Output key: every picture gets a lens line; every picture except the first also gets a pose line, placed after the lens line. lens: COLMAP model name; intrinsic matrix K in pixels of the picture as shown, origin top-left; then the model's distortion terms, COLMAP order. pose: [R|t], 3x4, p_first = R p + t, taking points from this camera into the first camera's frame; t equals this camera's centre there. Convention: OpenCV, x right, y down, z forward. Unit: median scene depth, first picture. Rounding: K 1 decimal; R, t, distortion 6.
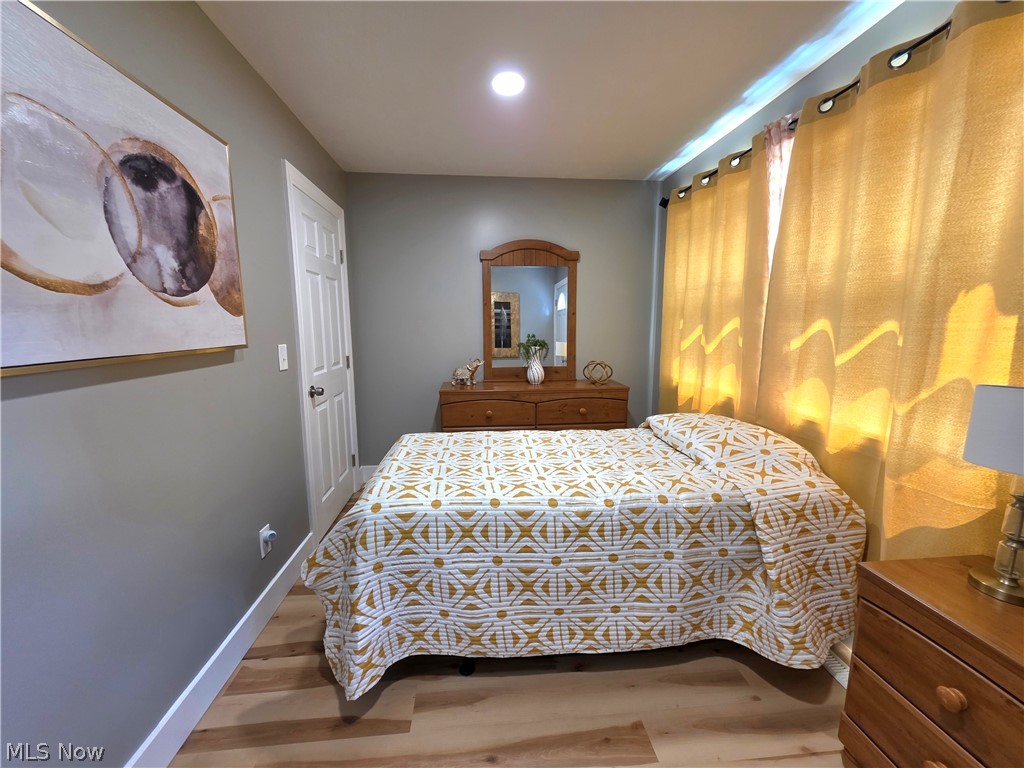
lens RADIAL K [[408.0, 0, 512.3], [0, 408.0, 384.2], [0, 0, 1]] dist [0.002452, 0.000143]
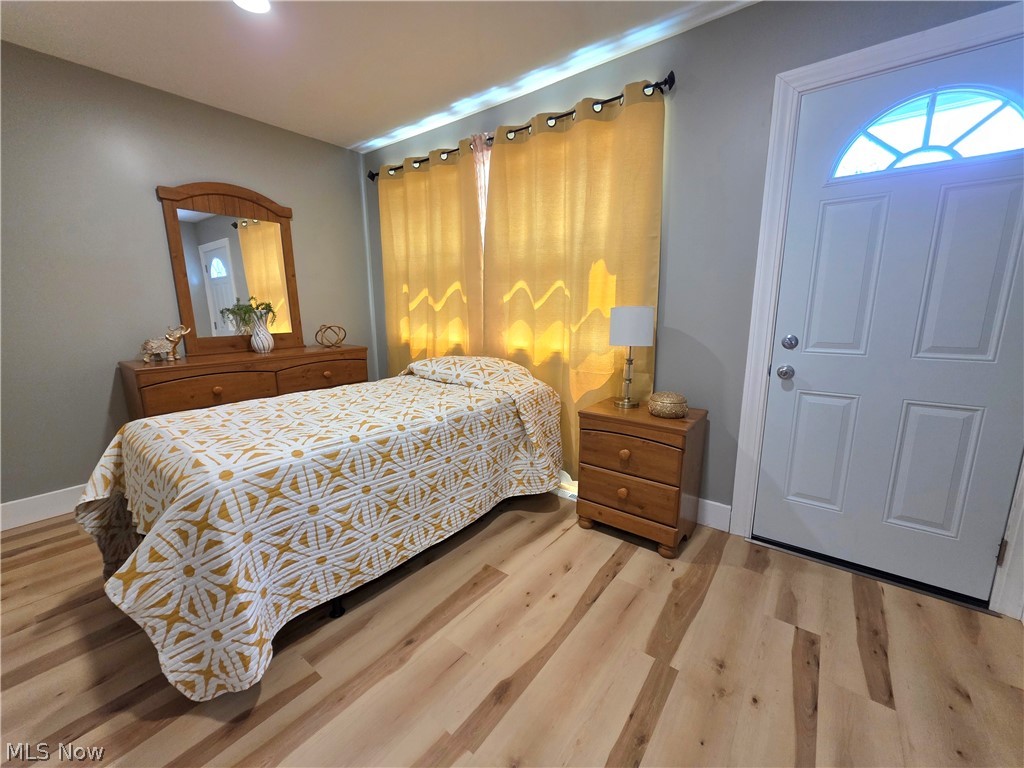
lens RADIAL K [[408.0, 0, 510.8], [0, 408.0, 383.8], [0, 0, 1]] dist [0.002452, 0.000143]
pose [[0.682467, -0.139526, 0.717476, -0.480428], [0.106911, 0.990109, 0.090849, 0.093215], [-0.723055, 0.014704, 0.690634, -0.019846]]
